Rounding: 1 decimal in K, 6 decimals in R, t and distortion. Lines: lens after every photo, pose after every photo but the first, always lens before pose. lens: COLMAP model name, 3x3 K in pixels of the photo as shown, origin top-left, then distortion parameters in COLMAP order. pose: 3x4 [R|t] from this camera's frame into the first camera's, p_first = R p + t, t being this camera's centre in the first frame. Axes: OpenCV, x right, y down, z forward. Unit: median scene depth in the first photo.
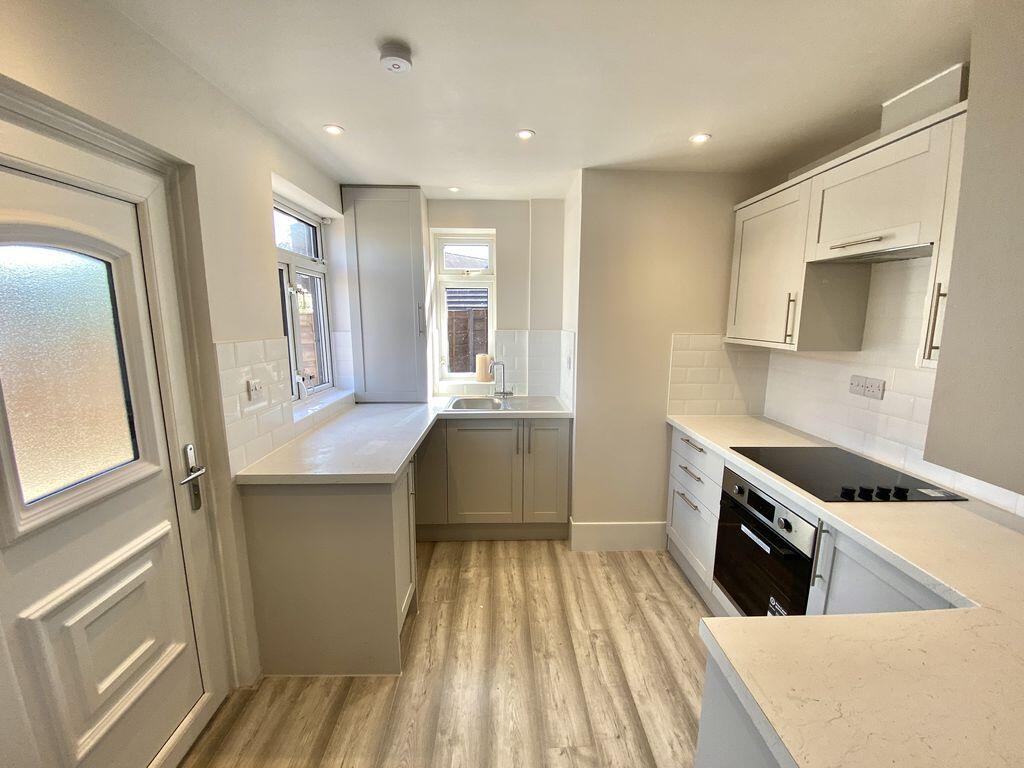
lens RADIAL K [[416.4, 0, 508.8], [0, 416.4, 382.5], [0, 0, 1]] dist [0.015786, -0.020912]
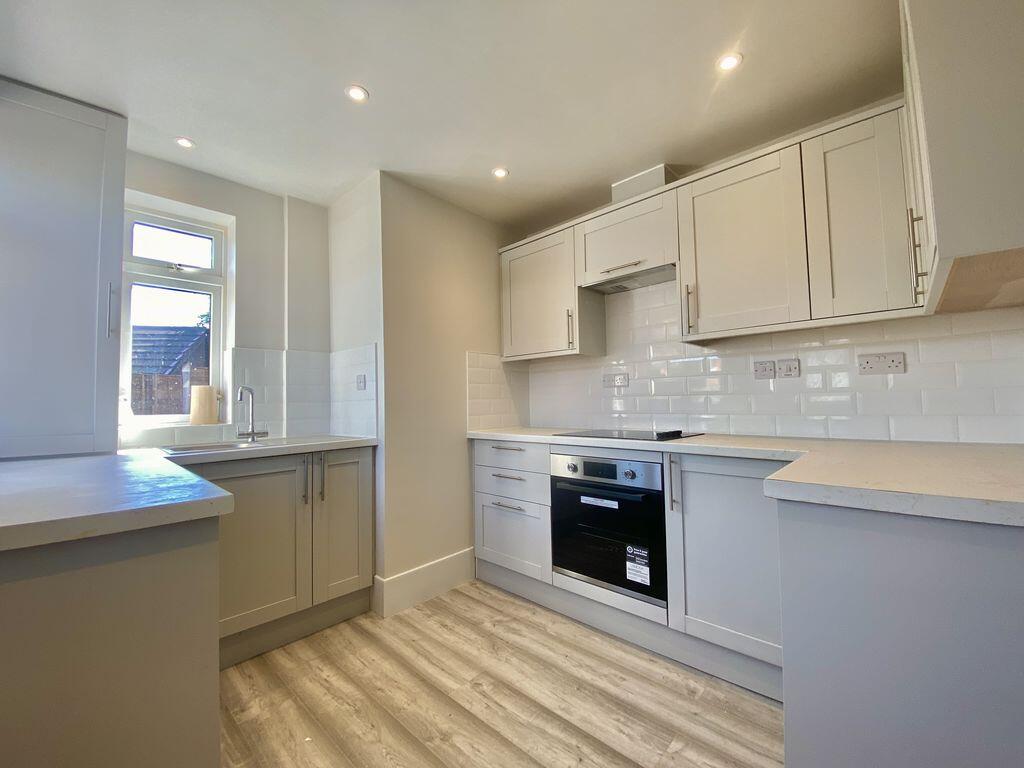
lens RADIAL K [[416.4, 0, 508.8], [0, 416.4, 382.5], [0, 0, 1]] dist [0.015786, -0.020912]
pose [[0.705741, 0.013418, 0.708343, -0.297335], [0.135450, 0.978822, -0.153494, 0.147481], [-0.695401, 0.204272, 0.688977, 0.249949]]
